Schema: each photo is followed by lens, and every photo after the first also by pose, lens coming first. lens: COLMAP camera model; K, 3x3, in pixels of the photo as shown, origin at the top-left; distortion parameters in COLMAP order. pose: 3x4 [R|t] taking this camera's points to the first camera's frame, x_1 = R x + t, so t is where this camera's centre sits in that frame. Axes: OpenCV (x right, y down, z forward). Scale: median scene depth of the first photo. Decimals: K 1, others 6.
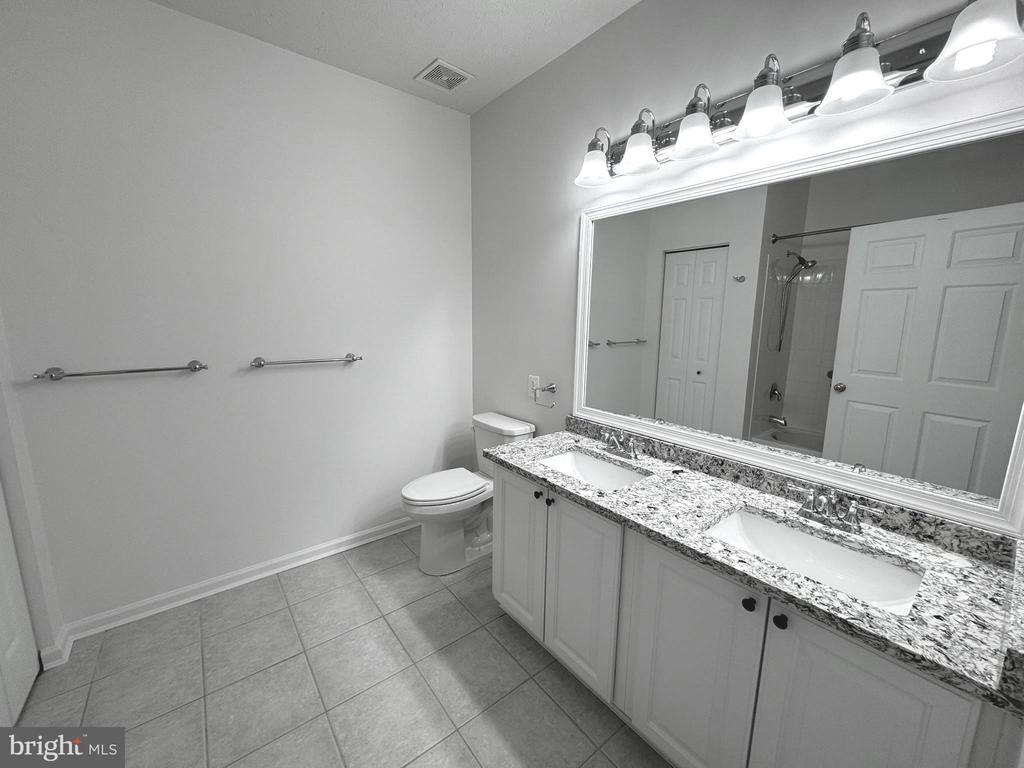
lens RADIAL K [[411.6, 0, 509.8], [0, 411.6, 385.5], [0, 0, 1]] dist [0.001314, 0.000375]
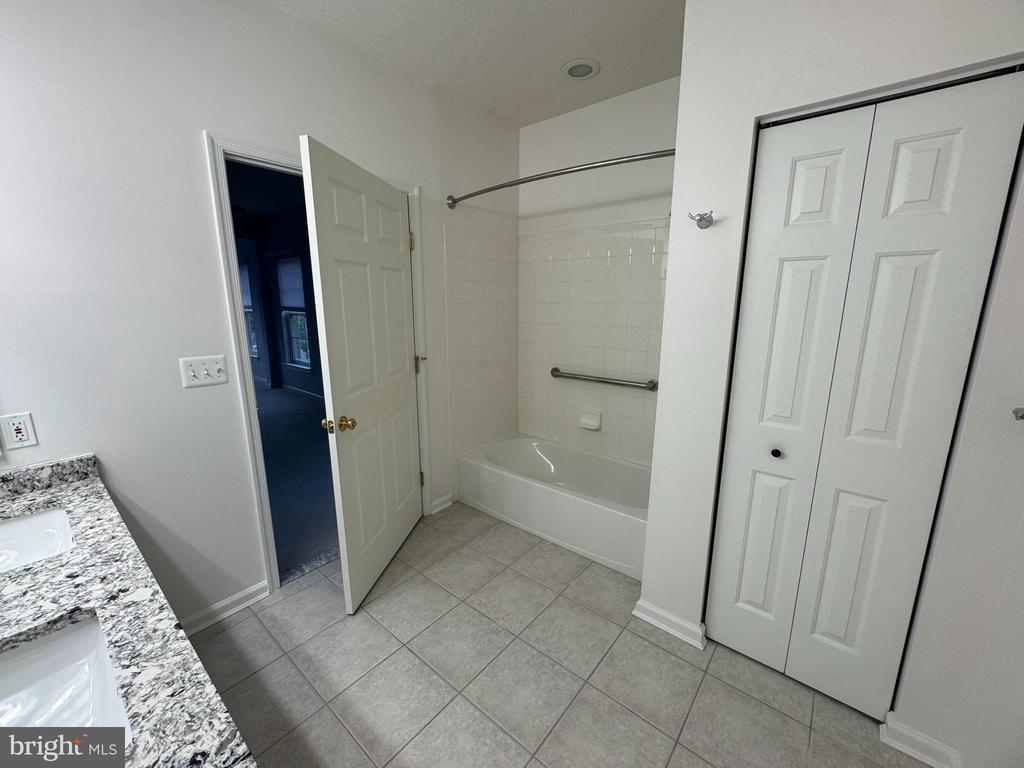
lens RADIAL K [[411.6, 0, 506.9], [0, 411.6, 385.8], [0, 0, 1]] dist [0.001314, 0.000375]
pose [[-0.978483, 0.033029, -0.203666, -0.266388], [-0.043387, 0.932095, 0.359605, -0.311499], [0.201714, 0.360704, -0.910607, 1.716852]]
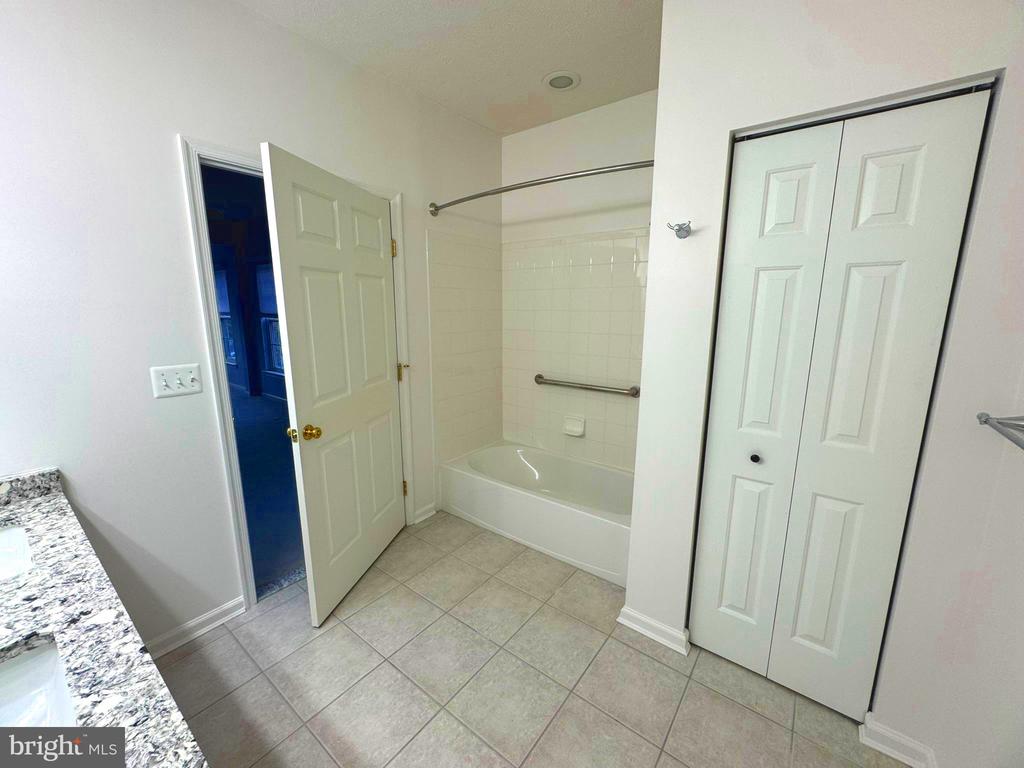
lens RADIAL K [[411.6, 0, 506.4], [0, 411.6, 386.3], [0, 0, 1]] dist [0.001314, 0.000375]
pose [[-0.970217, 0.035524, -0.239619, -0.272676], [-0.050653, 0.937569, 0.344092, -0.313354], [0.236883, 0.345981, -0.907846, 1.711786]]
